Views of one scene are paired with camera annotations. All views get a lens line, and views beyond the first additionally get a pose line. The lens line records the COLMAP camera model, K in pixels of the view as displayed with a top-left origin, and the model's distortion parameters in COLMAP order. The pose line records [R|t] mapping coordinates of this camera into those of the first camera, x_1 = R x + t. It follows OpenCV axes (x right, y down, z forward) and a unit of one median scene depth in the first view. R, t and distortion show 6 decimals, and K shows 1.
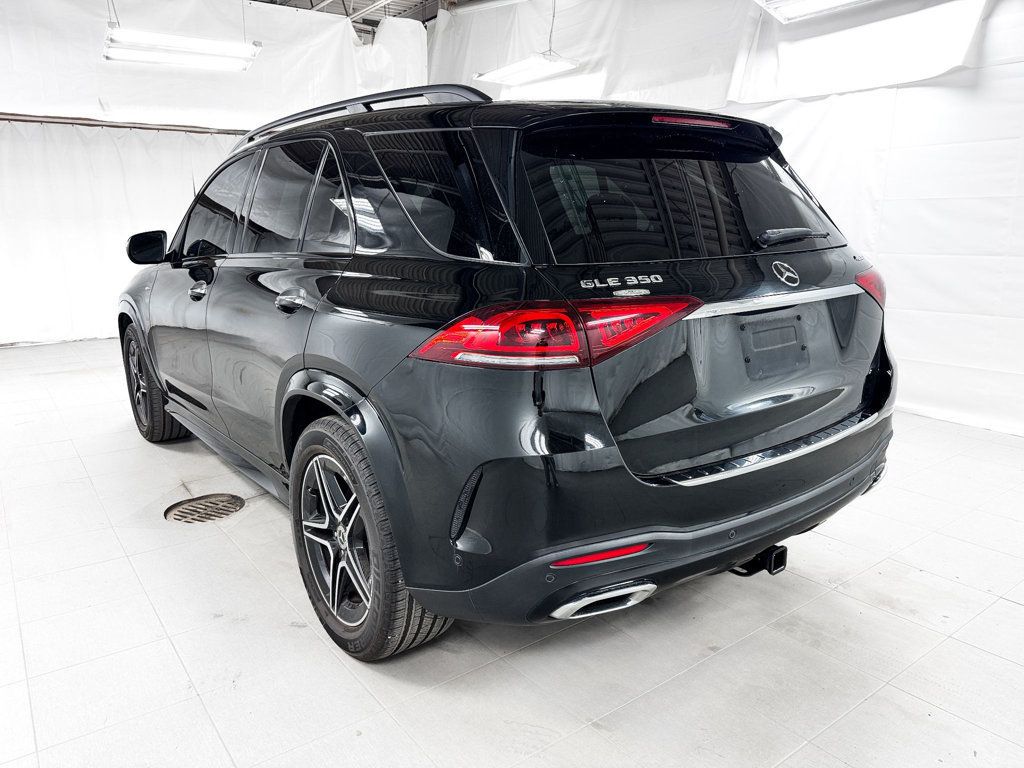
lens RADIAL K [[739.1, 0, 512.0], [0, 739.1, 384.0], [0, 0, 1]] dist [0.015163, -0.003766]
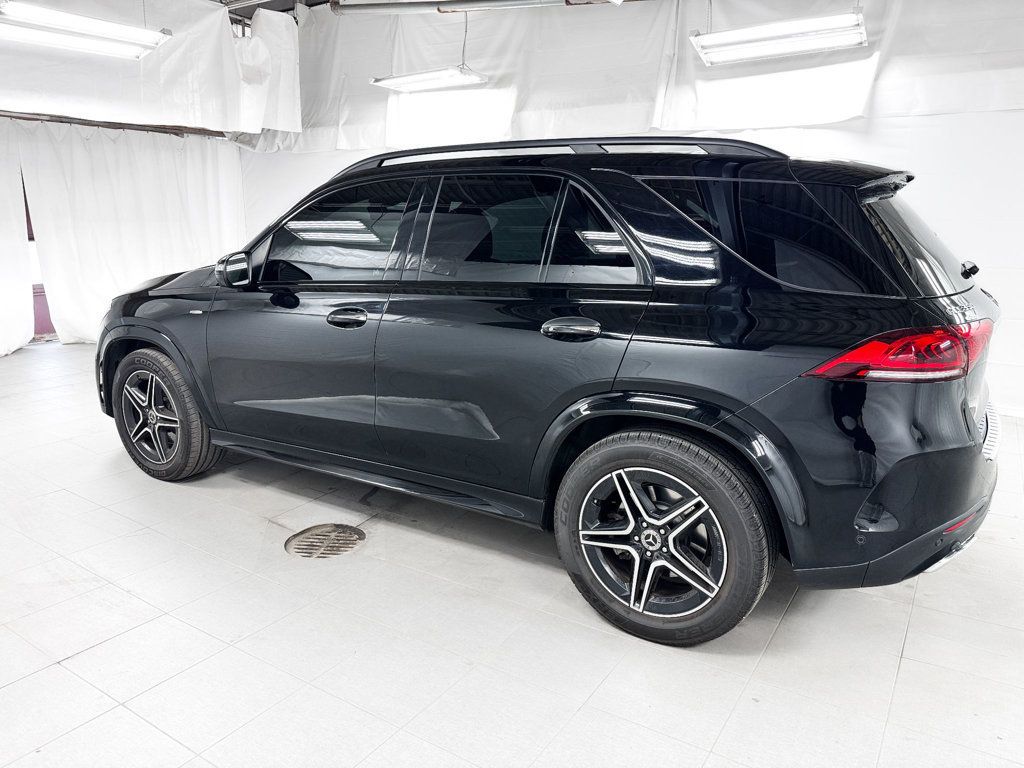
lens RADIAL K [[739.1, 0, 512.0], [0, 739.1, 384.0], [0, 0, 1]] dist [0.015163, -0.003766]
pose [[0.939341, -0.063910, 0.336977, -0.307965], [0.061312, 0.997950, 0.018358, -0.023822], [-0.337459, 0.003416, 0.941334, 0.008404]]
